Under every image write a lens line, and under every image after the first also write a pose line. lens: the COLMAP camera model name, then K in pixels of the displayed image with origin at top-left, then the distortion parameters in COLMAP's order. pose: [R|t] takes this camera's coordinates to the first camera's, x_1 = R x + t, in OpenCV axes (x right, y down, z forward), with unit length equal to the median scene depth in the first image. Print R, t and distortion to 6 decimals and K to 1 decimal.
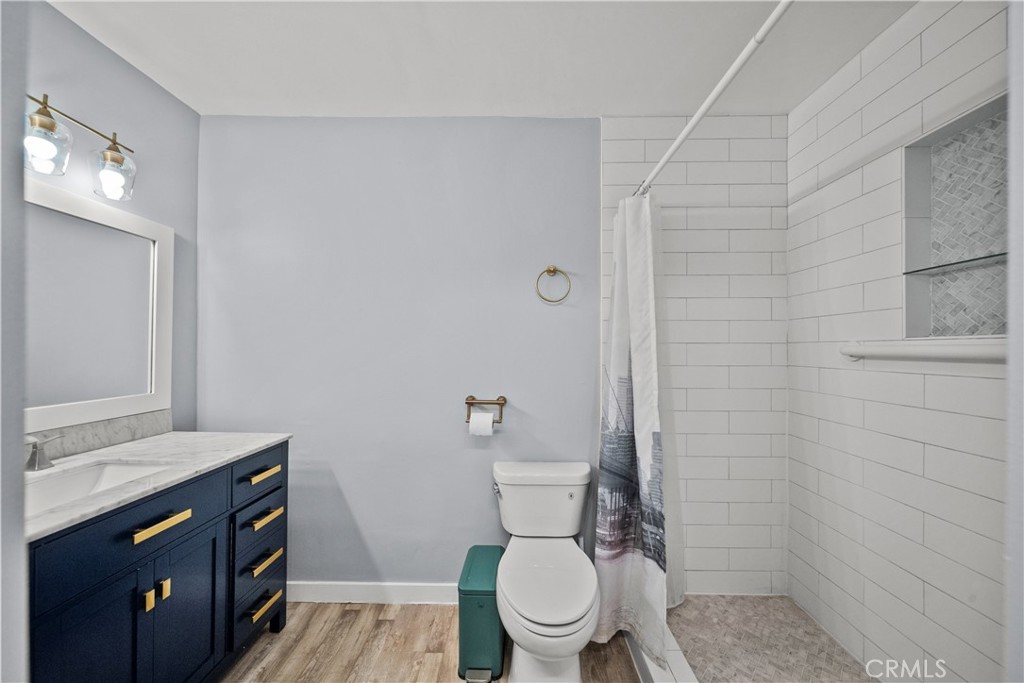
lens RADIAL K [[362.3, 0, 517.8], [0, 362.3, 346.6], [0, 0, 1]] dist [-0.000149, -0.000925]
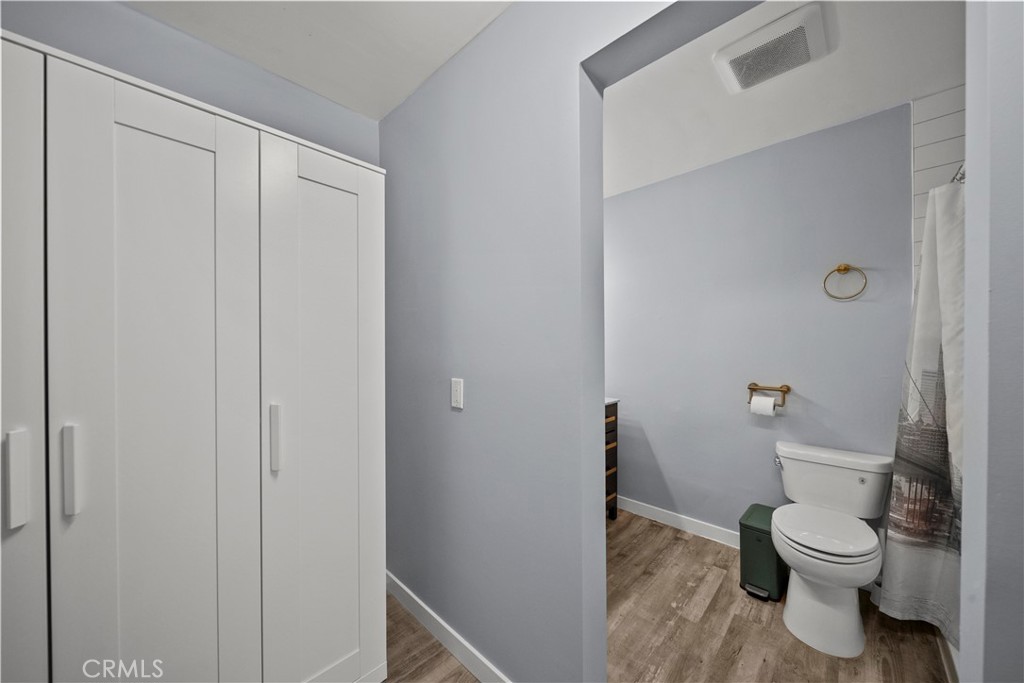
lens RADIAL K [[362.3, 0, 515.1], [0, 362.3, 345.7], [0, 0, 1]] dist [-0.000149, -0.000925]
pose [[0.727215, -0.006222, -0.686381, 0.144400], [0.008931, 0.999960, 0.000398, 0.004538], [0.686351, -0.006420, 0.727242, -0.501045]]
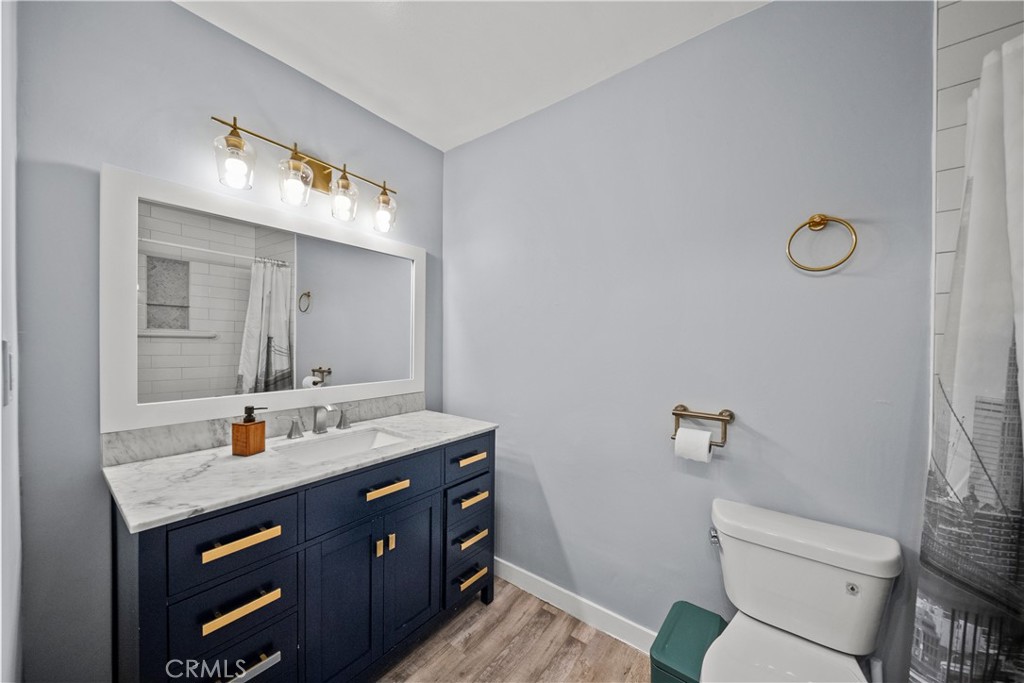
lens RADIAL K [[362.3, 0, 515.7], [0, 362.3, 347.1], [0, 0, 1]] dist [-0.000149, -0.000925]
pose [[0.800139, 0.004292, -0.599799, 0.061205], [0.003455, 0.999925, 0.011765, 0.001662], [0.599804, -0.011486, 0.800064, 0.197575]]
